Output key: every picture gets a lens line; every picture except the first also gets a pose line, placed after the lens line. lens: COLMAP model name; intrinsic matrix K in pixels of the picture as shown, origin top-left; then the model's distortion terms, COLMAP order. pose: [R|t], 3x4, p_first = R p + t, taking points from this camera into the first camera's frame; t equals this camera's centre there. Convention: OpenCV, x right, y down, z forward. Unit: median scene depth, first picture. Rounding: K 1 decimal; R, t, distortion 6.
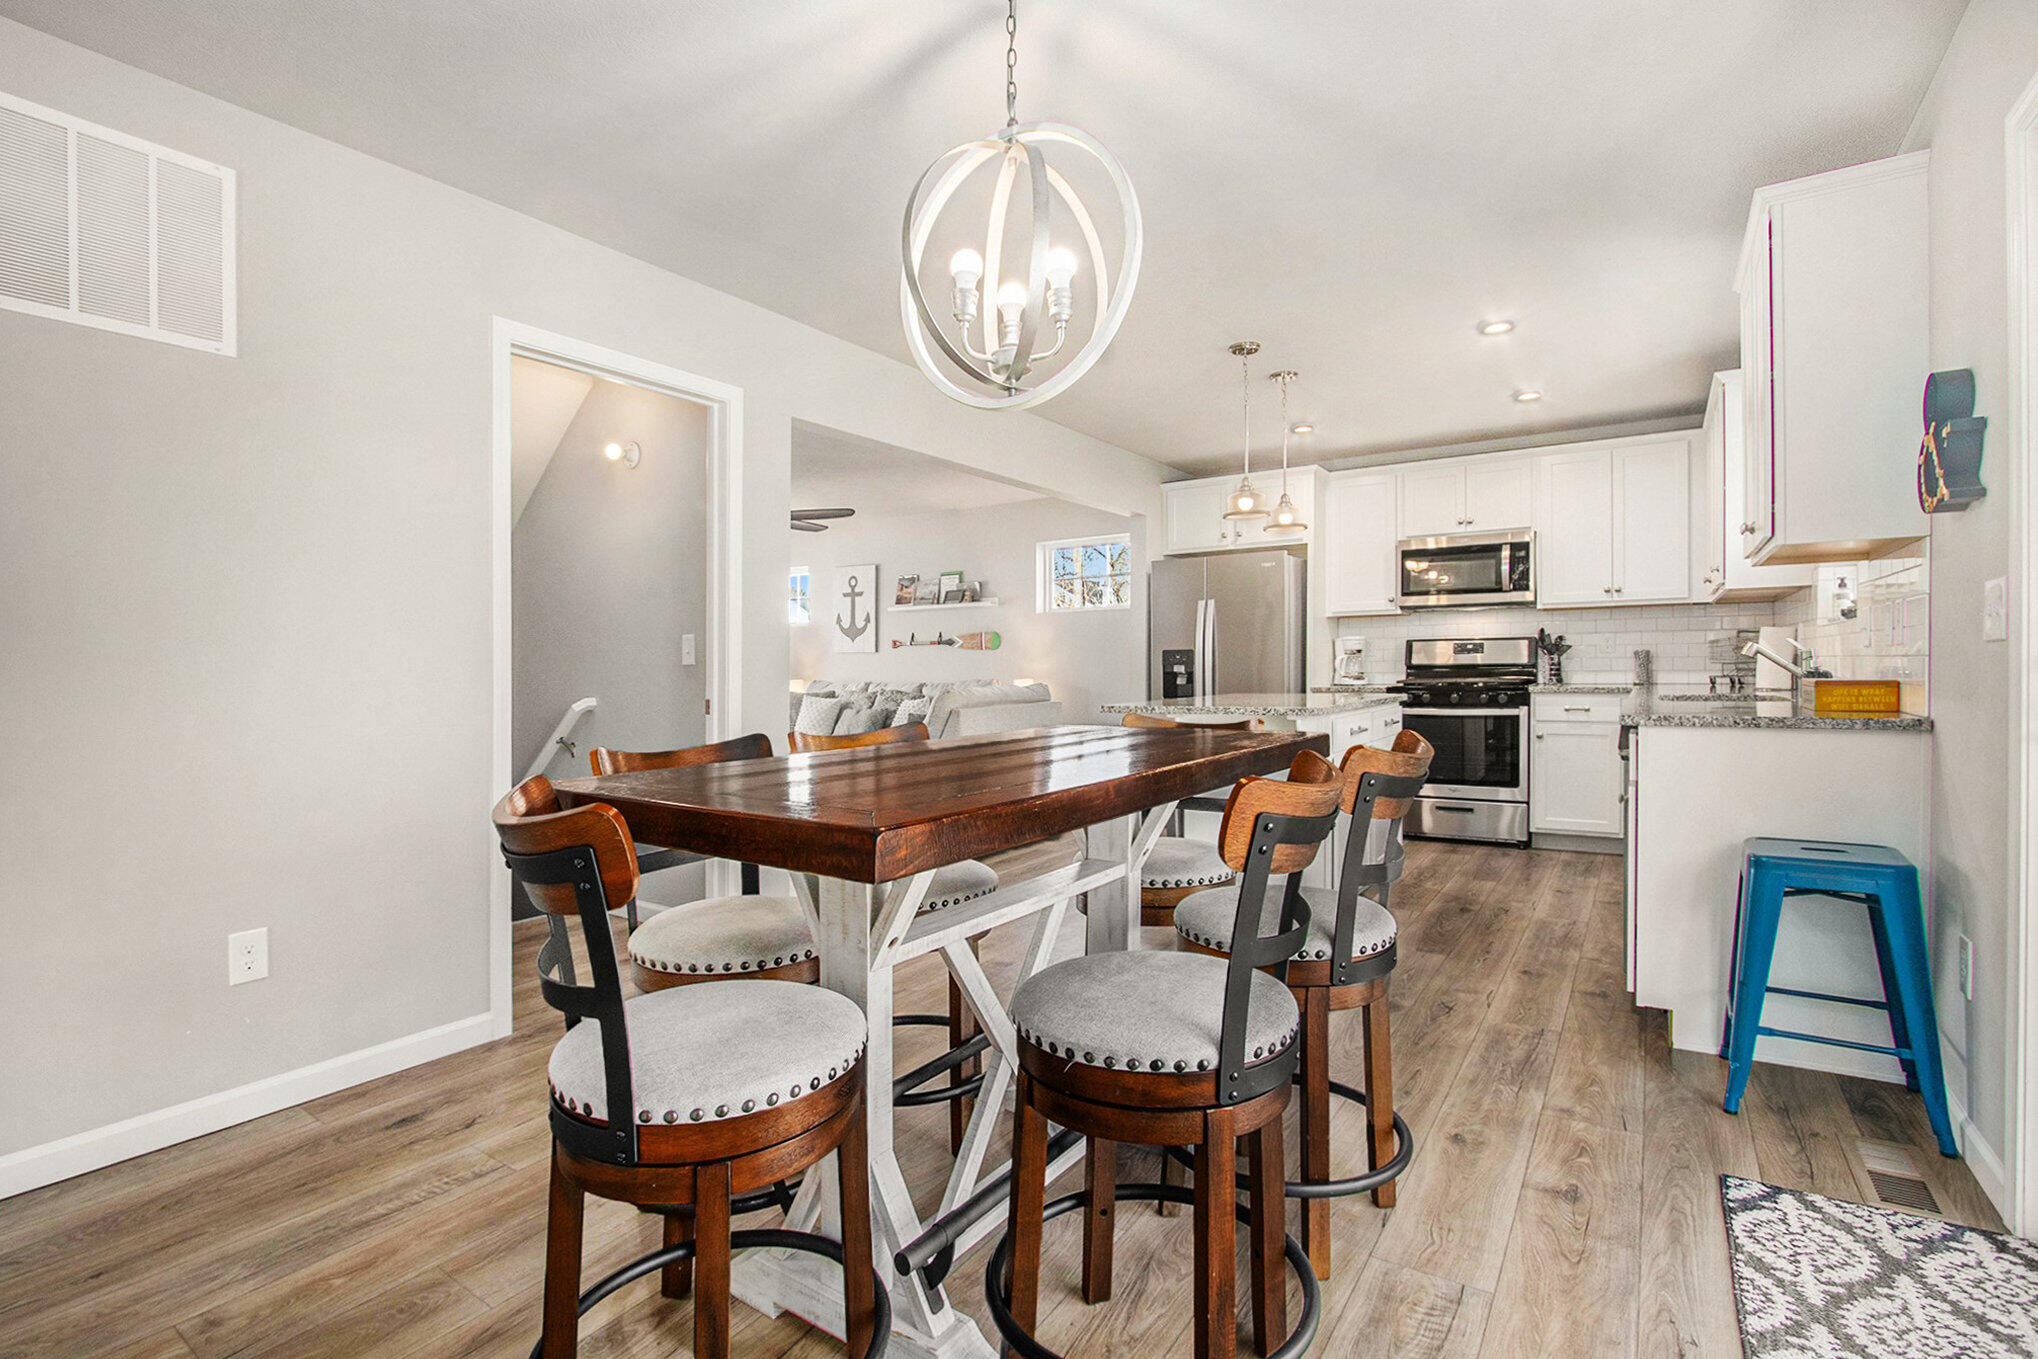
lens RADIAL K [[940.6, 0, 996.9], [0, 940.6, 667.3], [0, 0, 1]] dist [-0.032651, 0.013555]
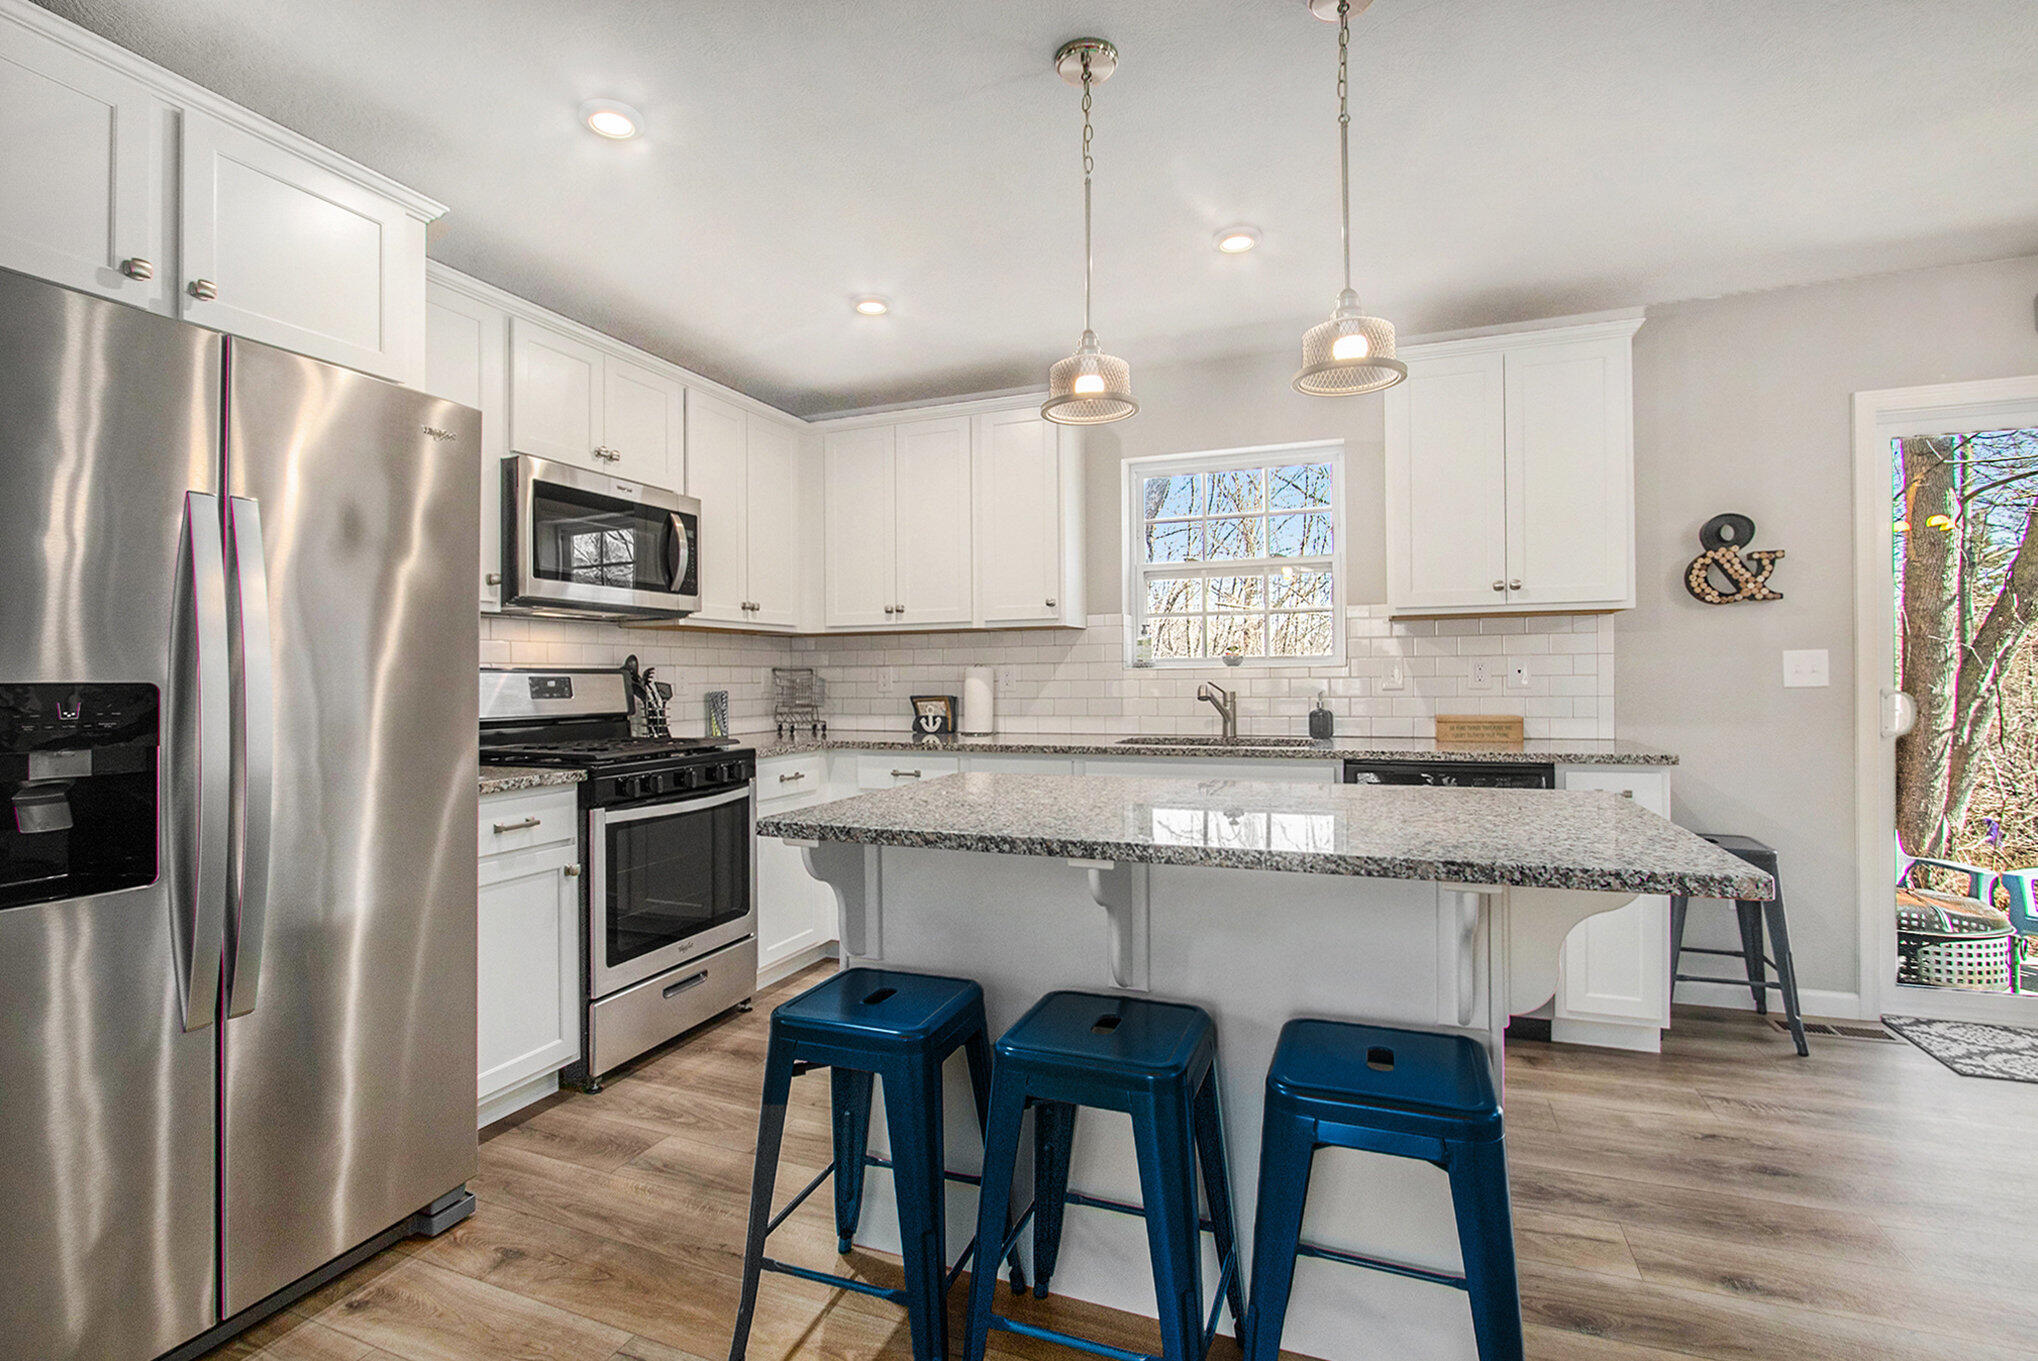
lens RADIAL K [[940.6, 0, 996.9], [0, 940.6, 668.3], [0, 0, 1]] dist [-0.032651, 0.013555]
pose [[-0.222992, 0.026178, 0.974469, -0.085765], [0.015649, 0.999607, -0.023273, -0.015285], [-0.974695, 0.010060, -0.223314, 0.935580]]
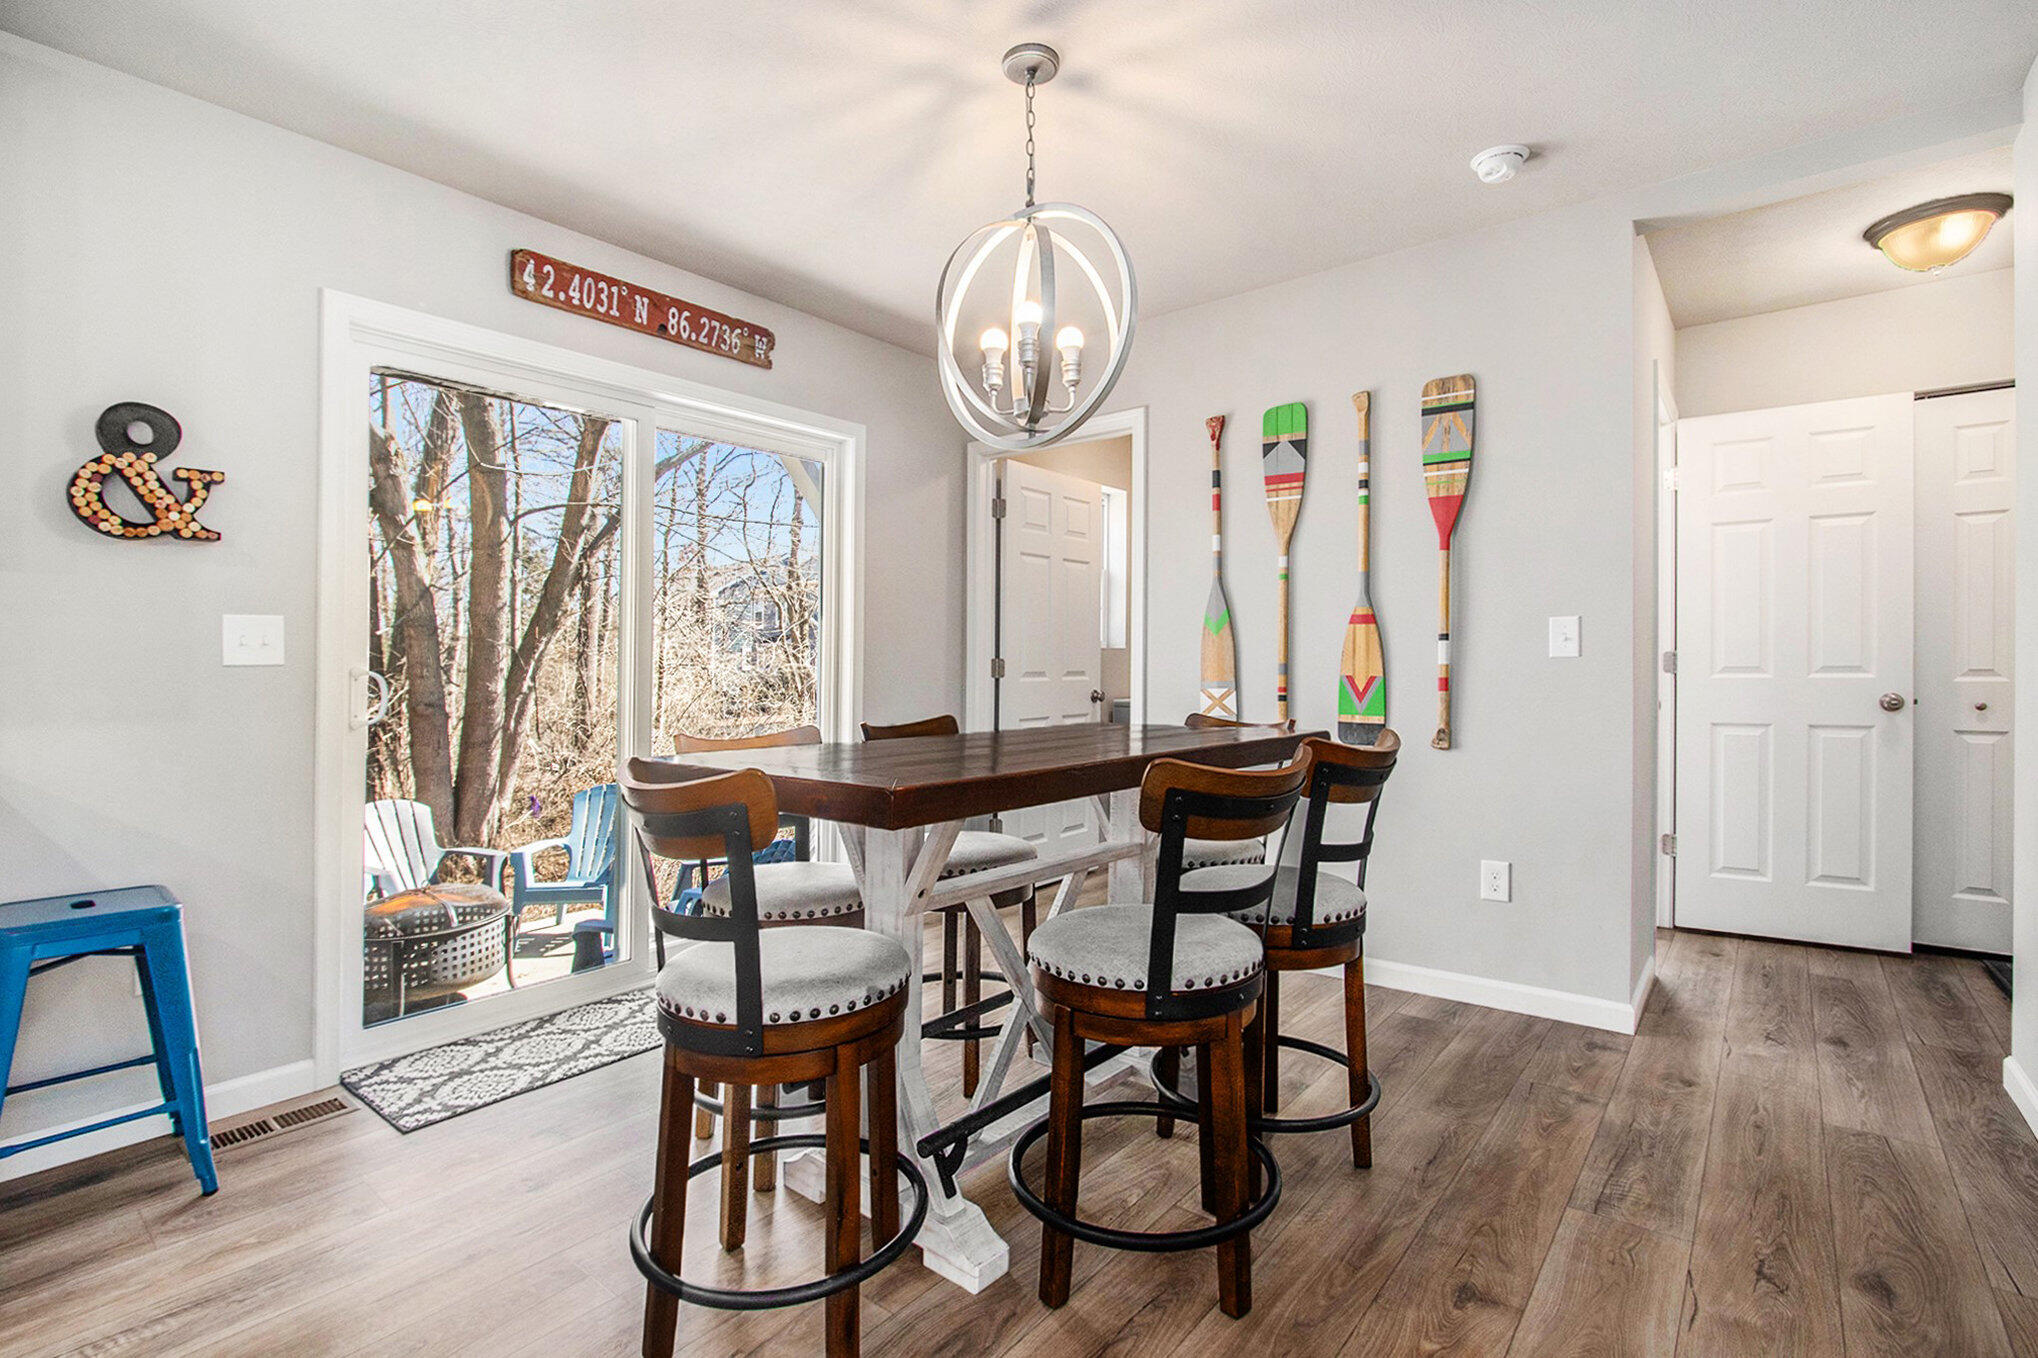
lens RADIAL K [[981.0, 0, 1064.1], [0, 981.0, 671.3], [0, 0, 1]] dist [-0.000265, -0.012446]
pose [[-0.999471, 0.010464, 0.030778, -0.023919], [0.010493, 0.999945, 0.000777, -0.002828], [-0.030768, 0.001100, -0.999526, 0.755212]]
